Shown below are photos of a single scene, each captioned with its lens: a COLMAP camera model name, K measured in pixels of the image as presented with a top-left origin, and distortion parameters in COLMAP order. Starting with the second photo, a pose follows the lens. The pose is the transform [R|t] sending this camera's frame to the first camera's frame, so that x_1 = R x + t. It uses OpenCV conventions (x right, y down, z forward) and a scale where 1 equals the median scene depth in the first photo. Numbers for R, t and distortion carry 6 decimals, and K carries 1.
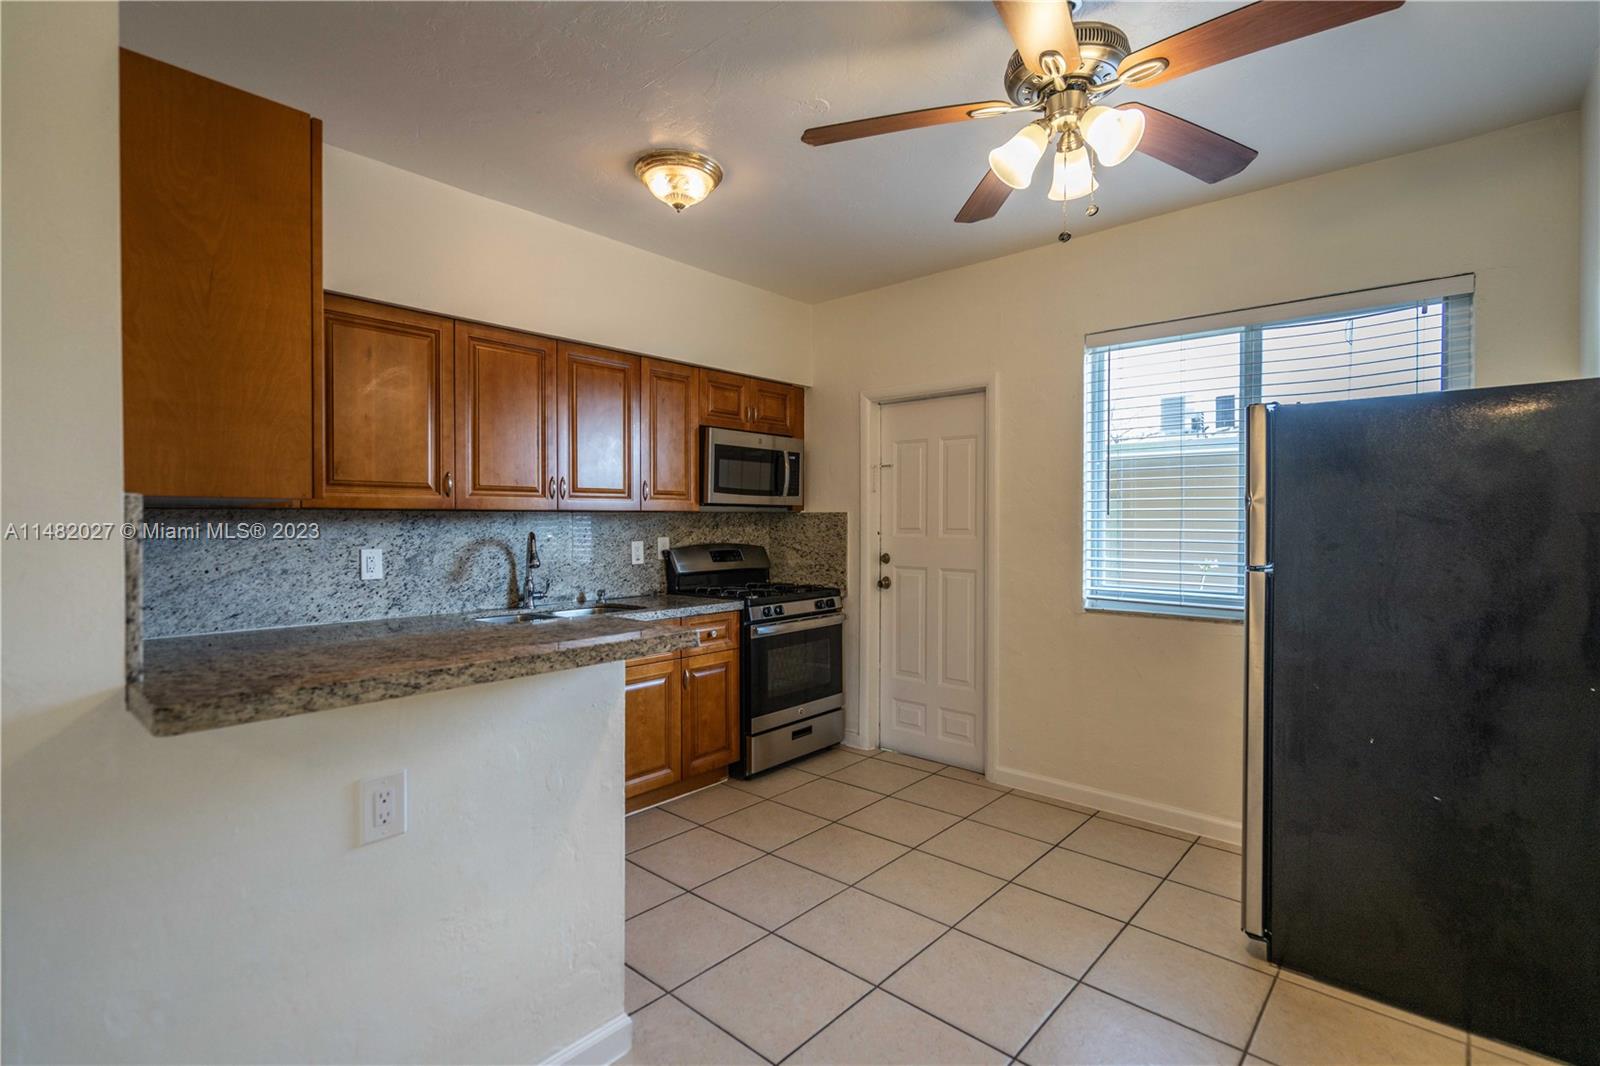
lens RADIAL K [[738.7, 0, 798.3], [0, 738.7, 529.7], [0, 0, 1]] dist [0.000252, -0.000256]
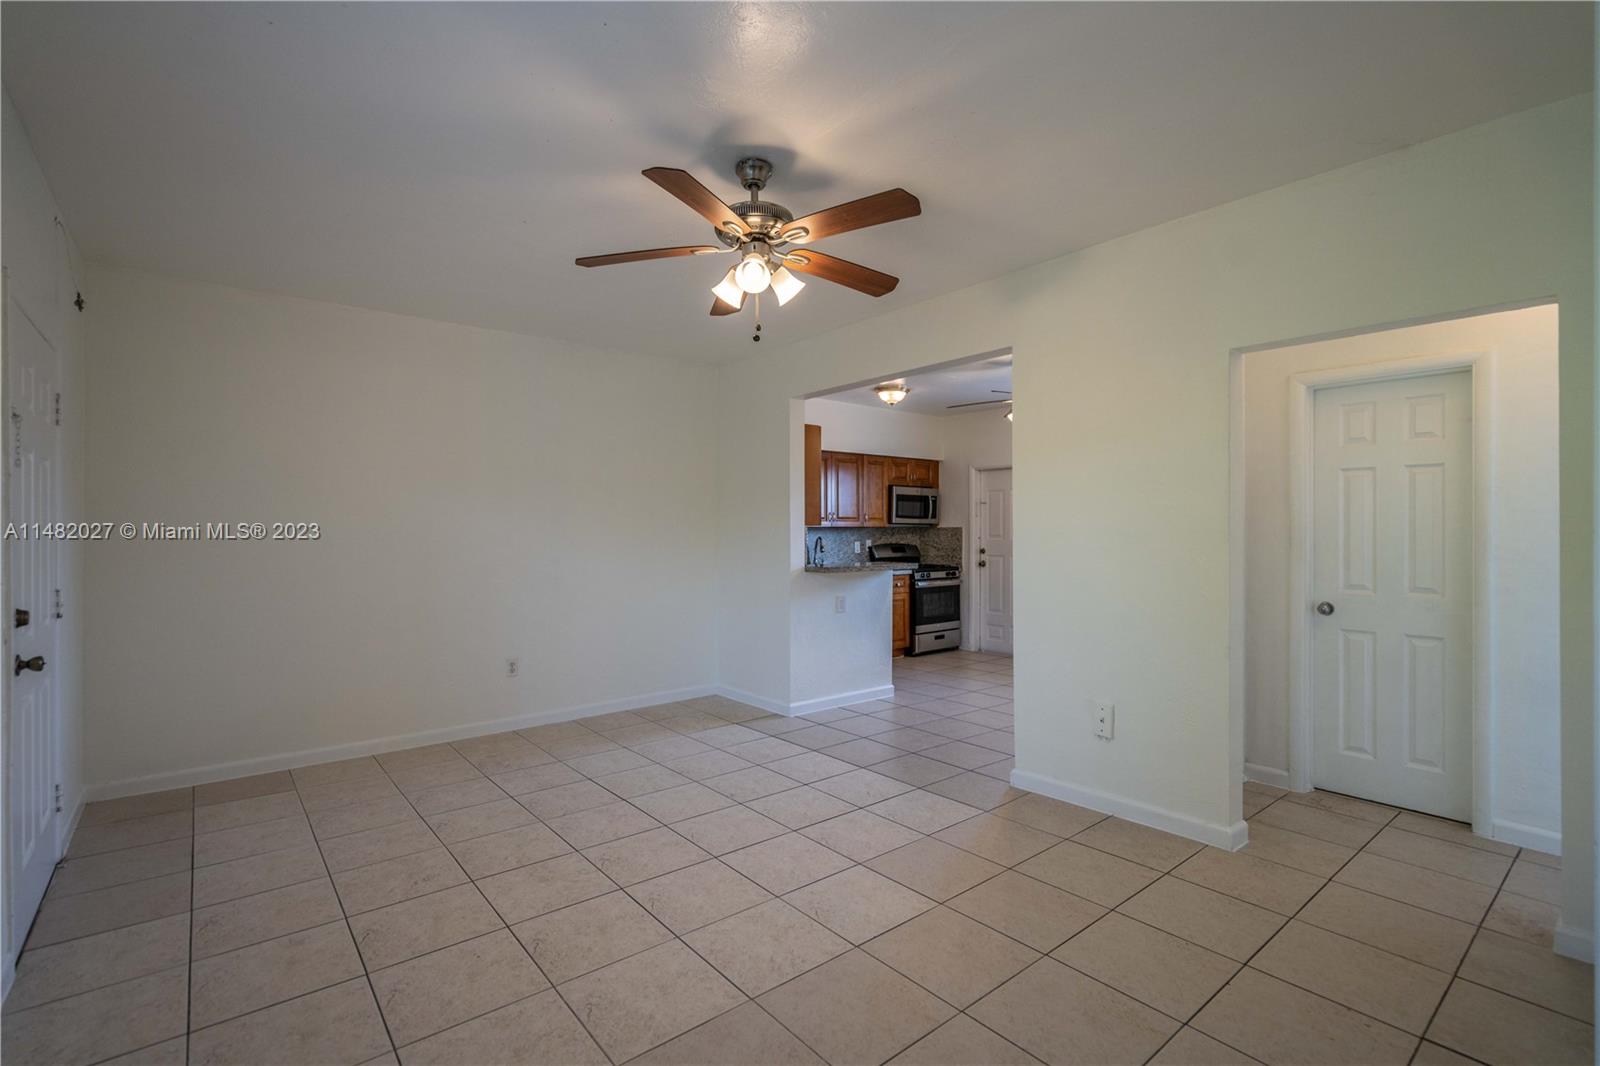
lens RADIAL K [[738.7, 0, 795.5], [0, 738.7, 532.8], [0, 0, 1]] dist [0.000252, -0.000256]
pose [[0.987564, -0.002279, -0.157199, -0.062845], [0.000211, 0.999913, -0.013170, 0.017019], [0.157216, 0.012973, 0.987479, -1.005790]]
